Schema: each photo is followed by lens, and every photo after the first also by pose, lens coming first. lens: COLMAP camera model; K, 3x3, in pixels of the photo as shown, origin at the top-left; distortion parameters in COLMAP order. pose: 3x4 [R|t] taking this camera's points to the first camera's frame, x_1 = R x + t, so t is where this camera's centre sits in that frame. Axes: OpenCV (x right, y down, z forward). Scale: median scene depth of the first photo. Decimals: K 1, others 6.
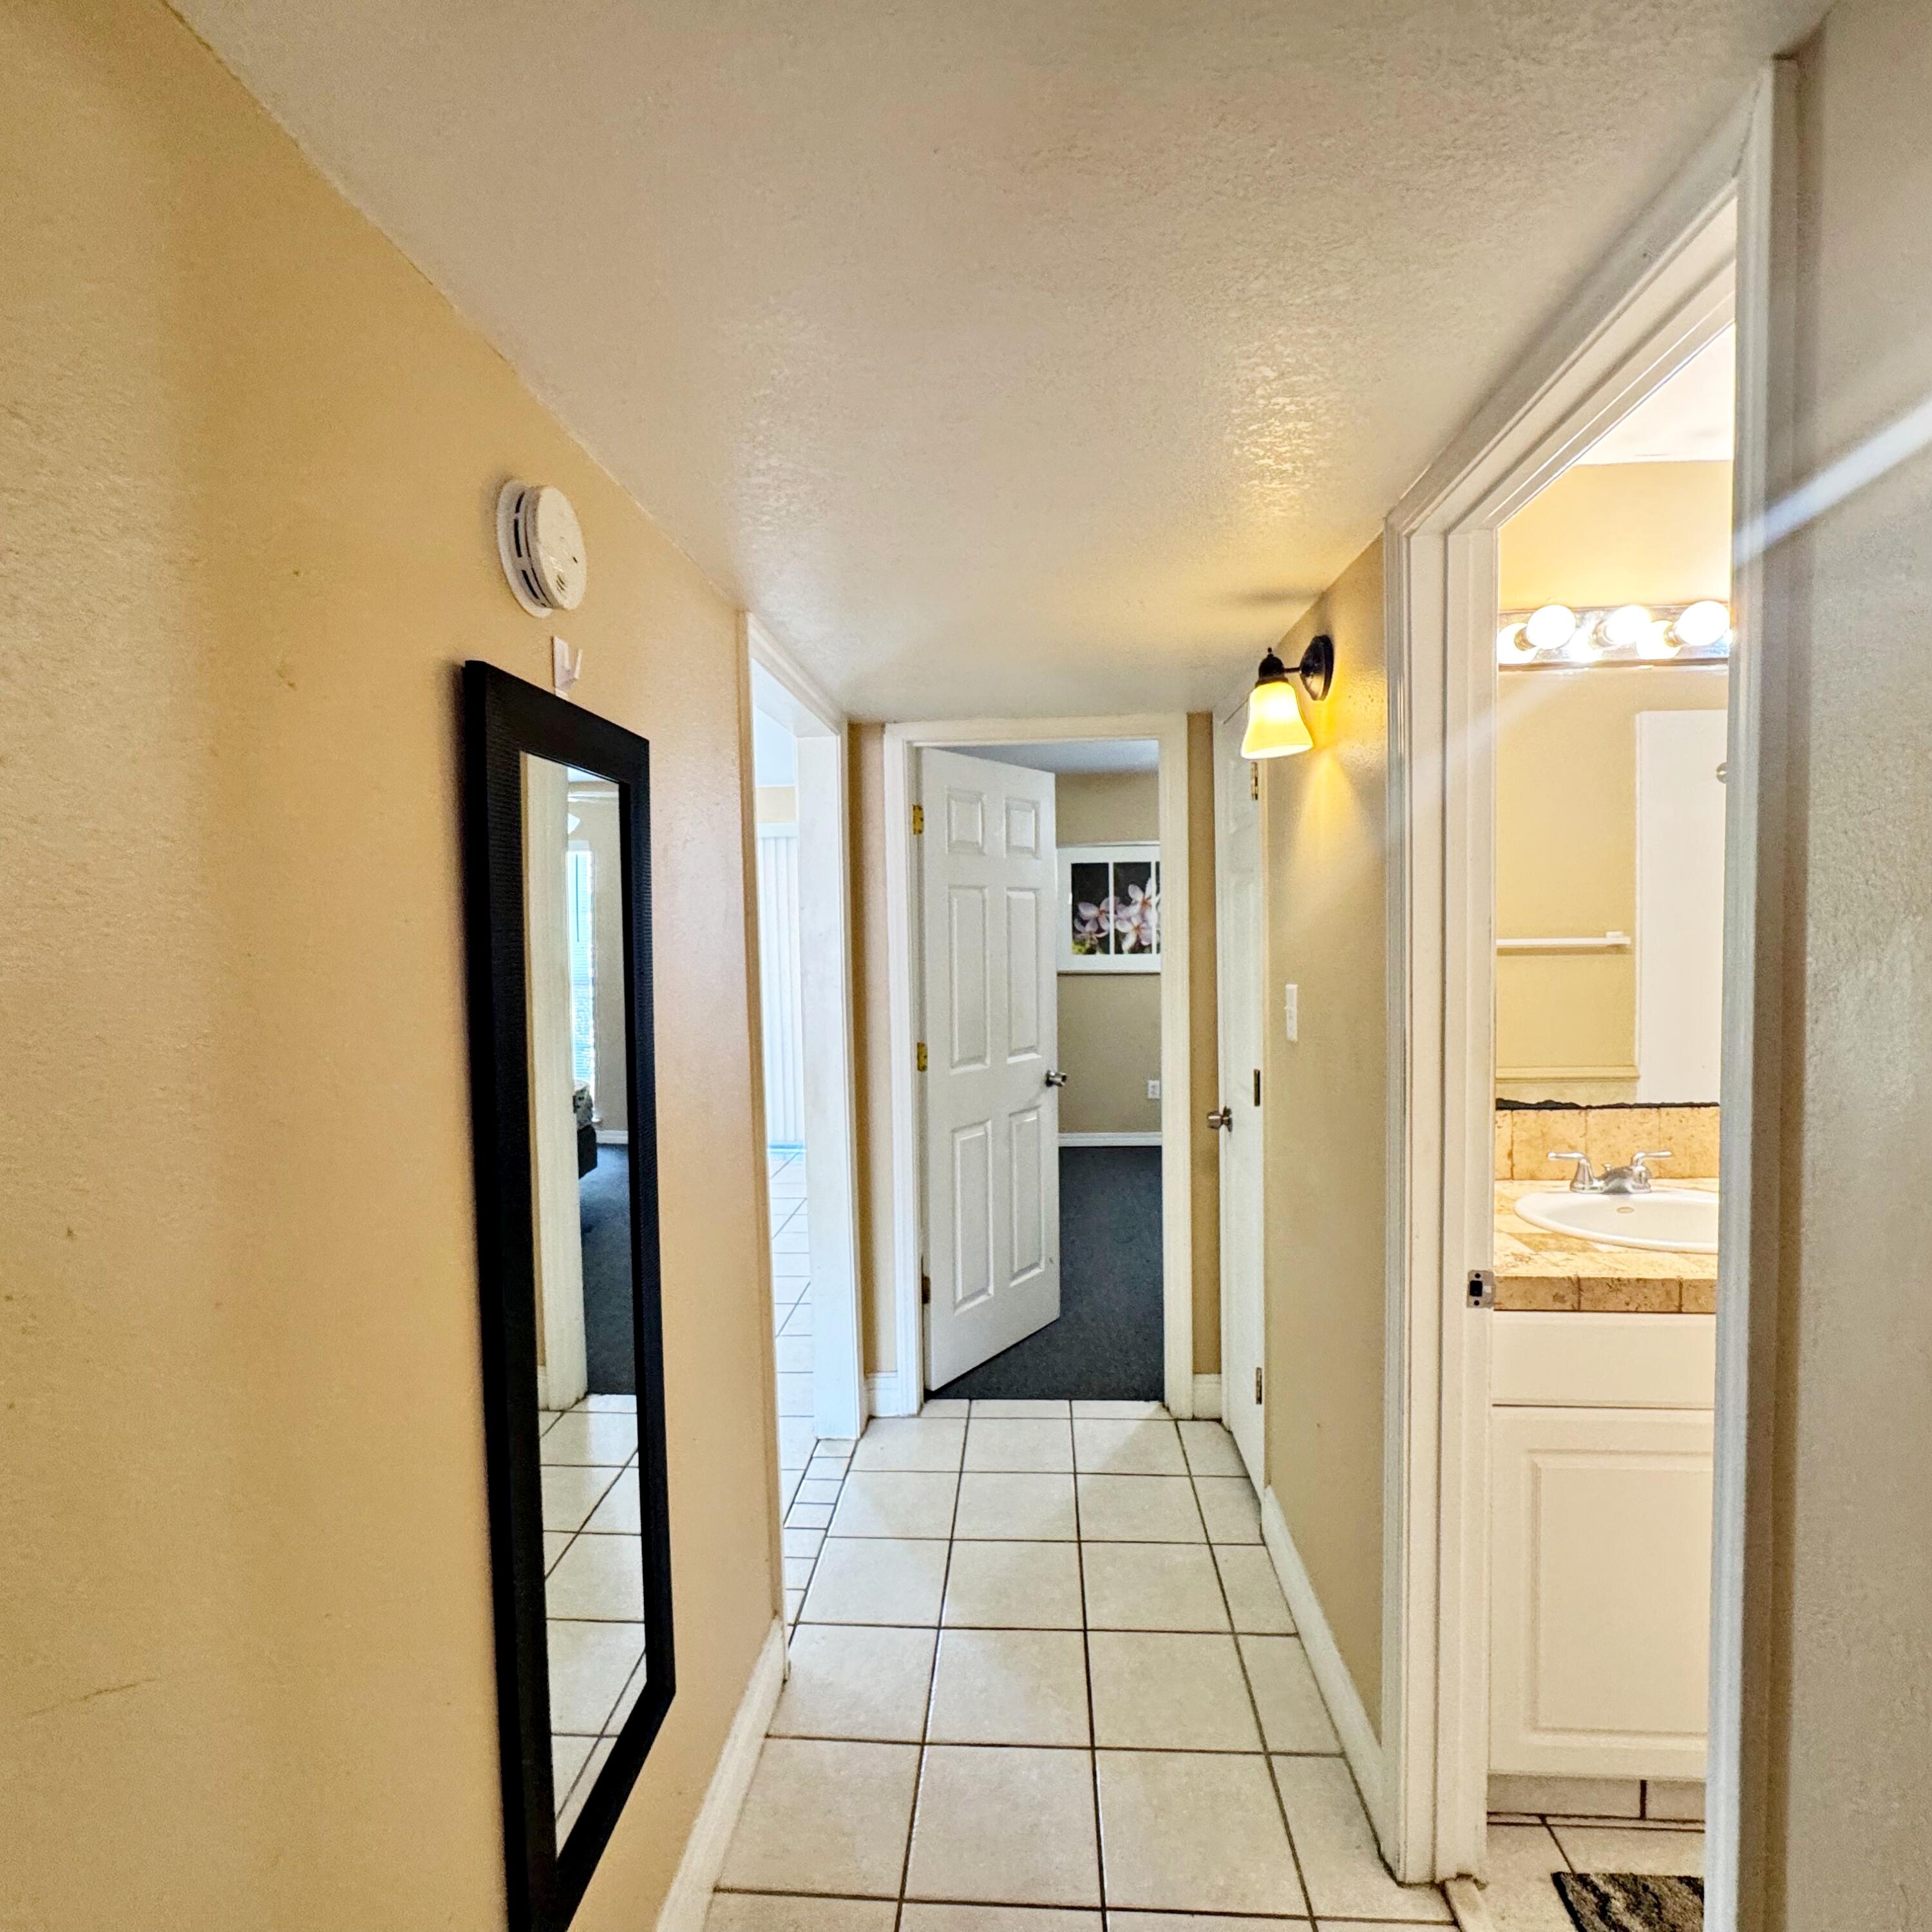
lens RADIAL K [[1033.7, 0, 966.0], [0, 1033.7, 966.0], [0, 0, 1]] dist [-0.000002, -0.000617]
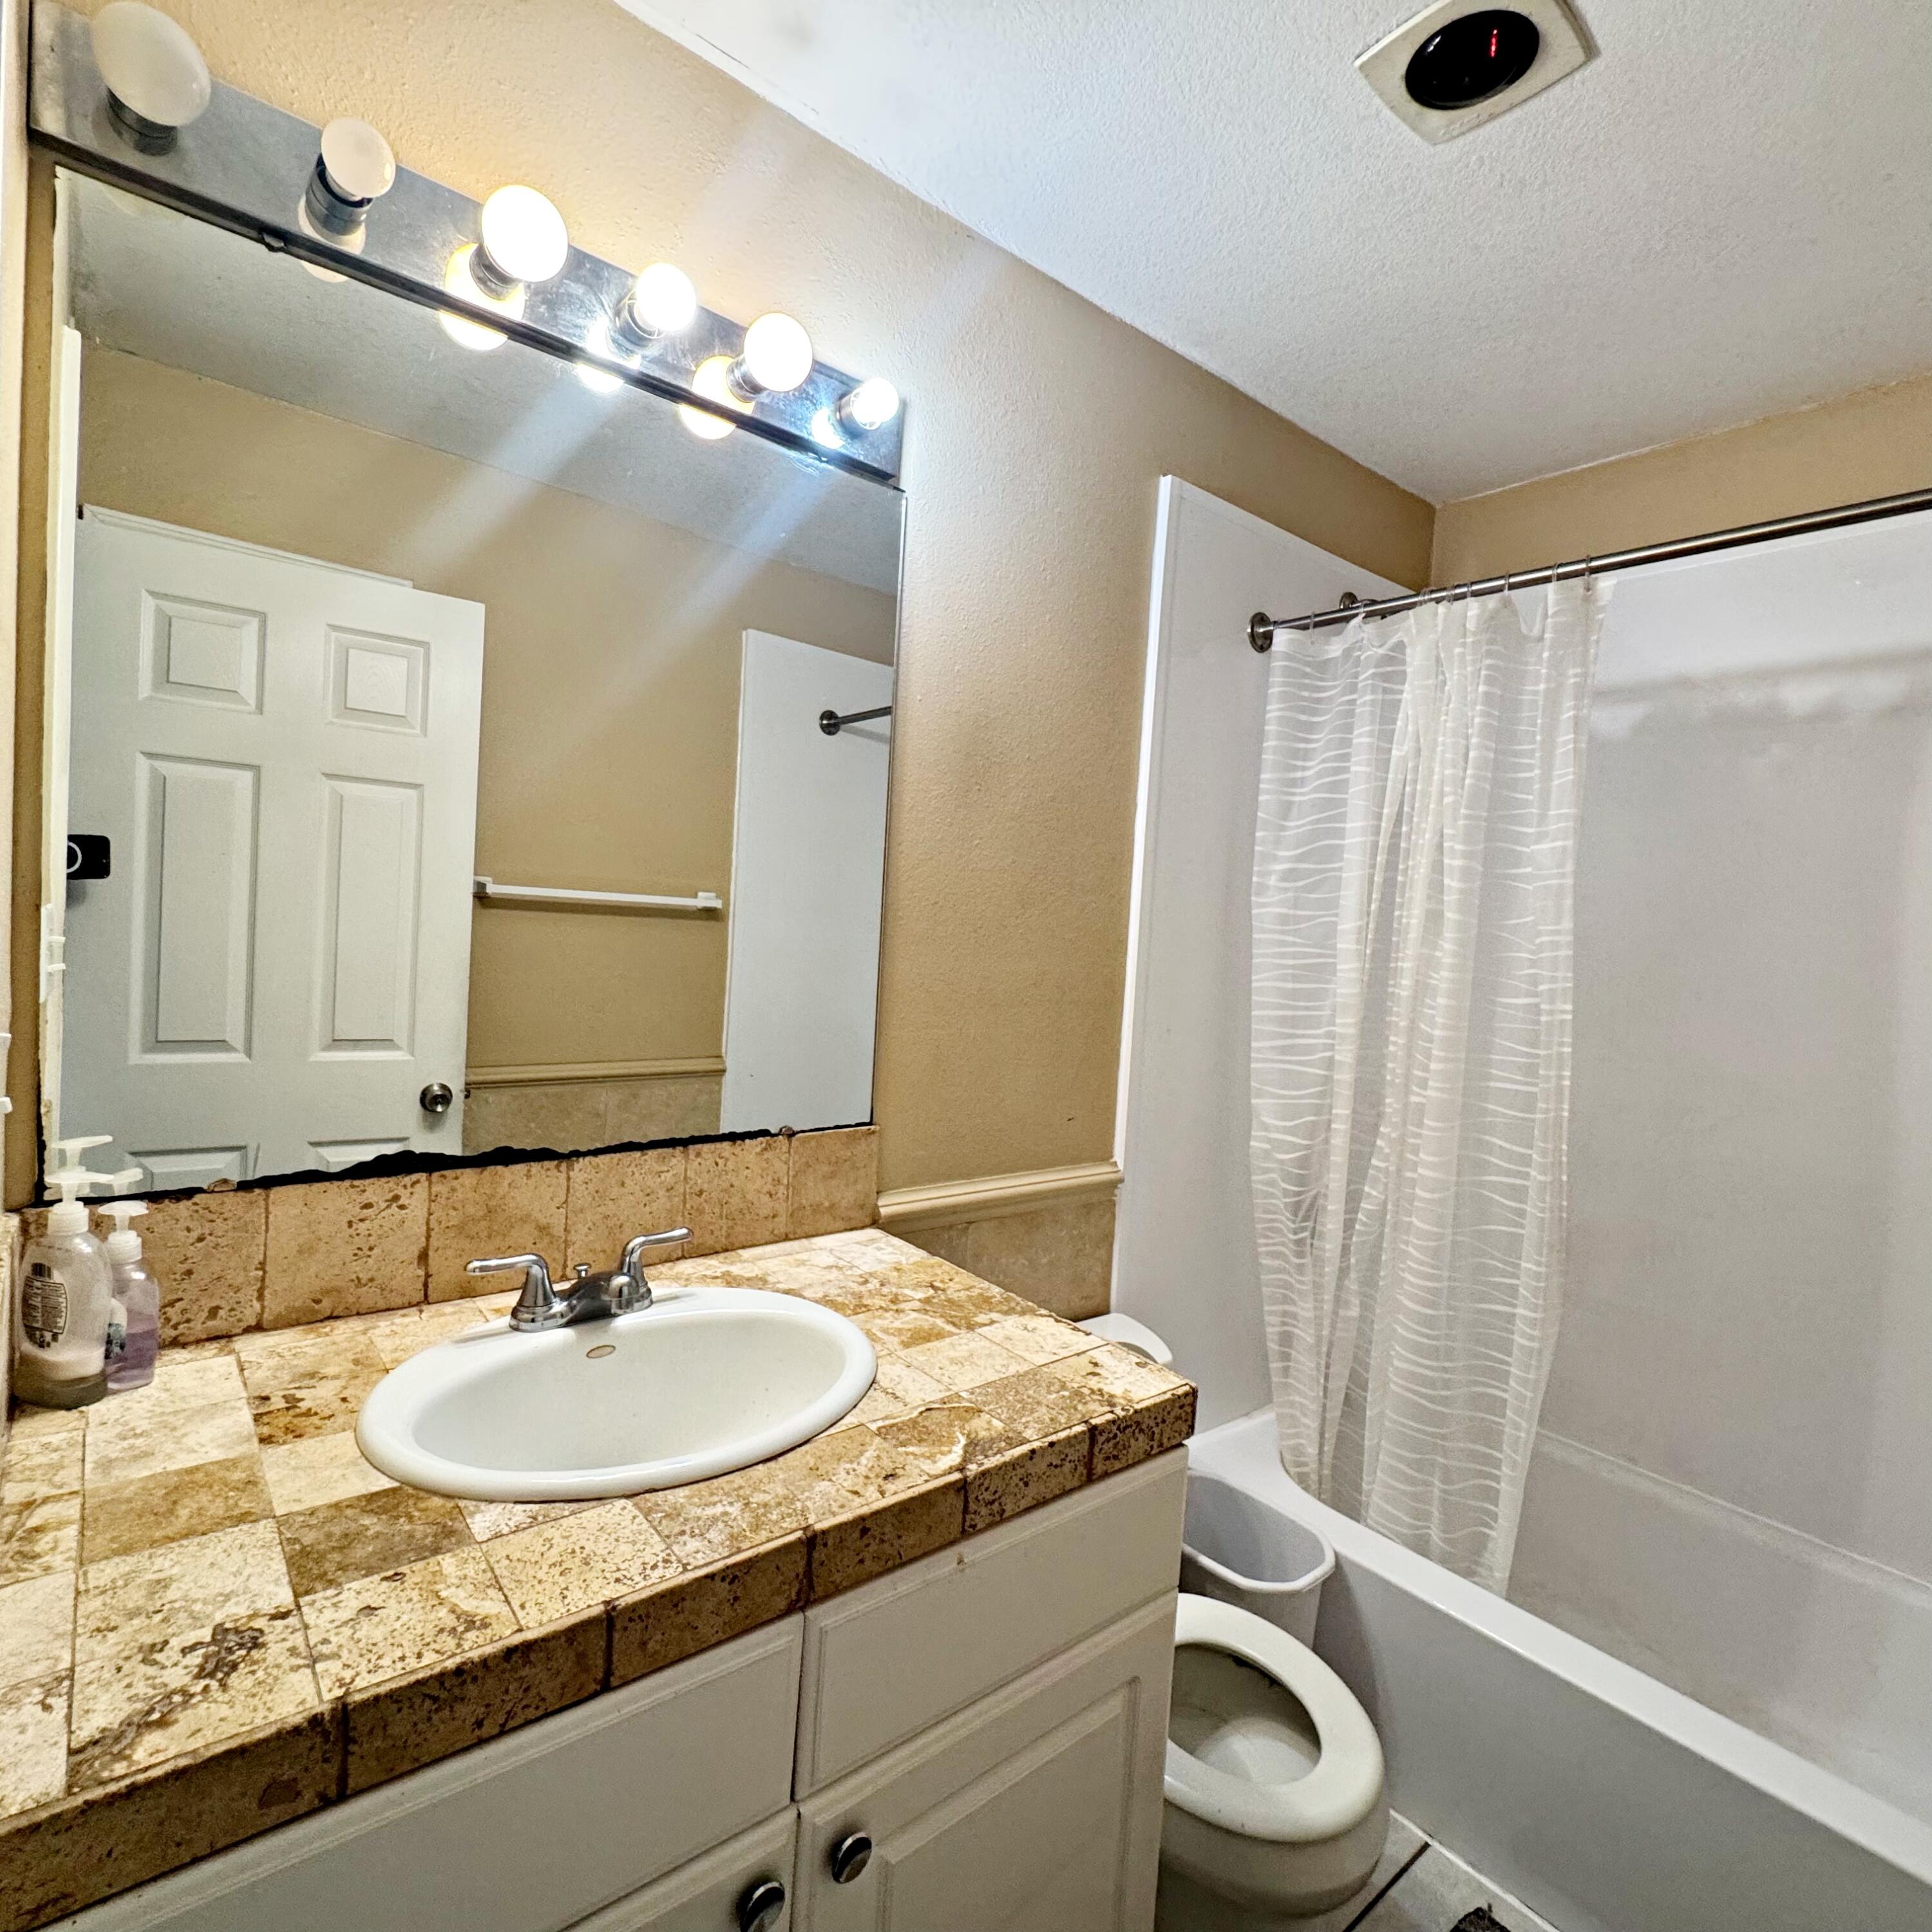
lens RADIAL K [[1031.4, 0, 972.3], [0, 1031.4, 963.1], [0, 0, 1]] dist [-0.000819, -0.000565]
pose [[0.722741, 0.038402, 0.690051, 0.389025], [-0.051822, 0.998655, -0.001300, 0.022487], [-0.689173, -0.034820, 0.723760, 0.470545]]
